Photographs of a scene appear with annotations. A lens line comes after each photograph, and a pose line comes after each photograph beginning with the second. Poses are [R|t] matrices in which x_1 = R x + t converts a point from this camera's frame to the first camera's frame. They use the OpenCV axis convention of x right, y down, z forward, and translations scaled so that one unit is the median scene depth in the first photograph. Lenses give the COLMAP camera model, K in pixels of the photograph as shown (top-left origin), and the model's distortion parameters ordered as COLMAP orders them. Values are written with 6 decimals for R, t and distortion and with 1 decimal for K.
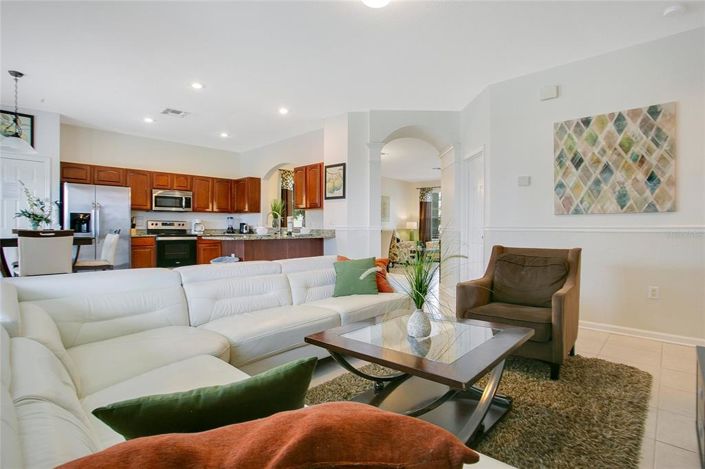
lens RADIAL K [[354.9, 0, 352.4], [0, 354.9, 232.4], [0, 0, 1]] dist [-0.016435, 0.001547]
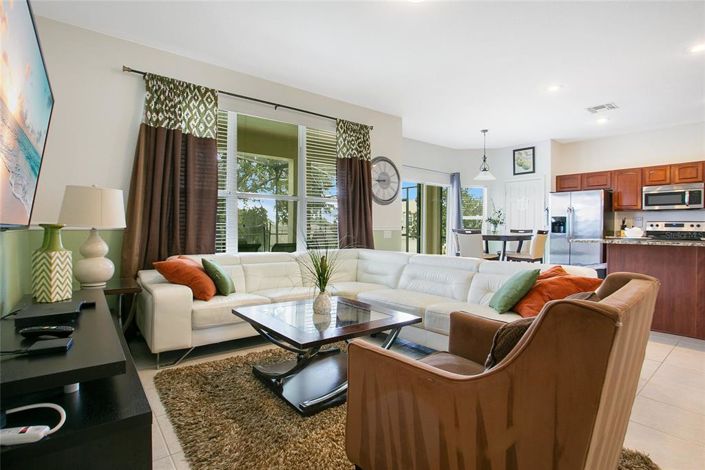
lens RADIAL K [[354.9, 0, 353.5], [0, 354.9, 229.1], [0, 0, 1]] dist [-0.016435, 0.001547]
pose [[-0.135556, 0.000758, -0.990769, 0.408844], [-0.018284, 0.999827, 0.003266, -0.003057], [0.990601, 0.018558, -0.135519, 0.368381]]
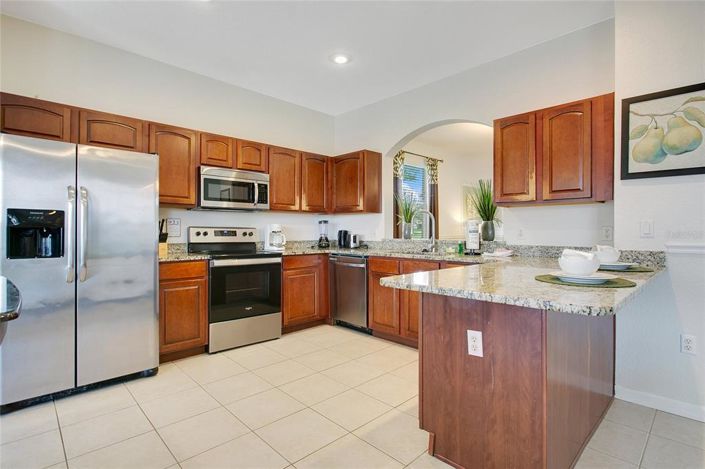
lens RADIAL K [[354.9, 0, 374.6], [0, 354.9, 233.2], [0, 0, 1]] dist [-0.016435, 0.001547]
pose [[0.999995, 0.000323, 0.003236, -0.301290], [-0.000294, 0.999960, -0.008986, -0.018919], [-0.003239, 0.008985, 0.999954, 0.466200]]
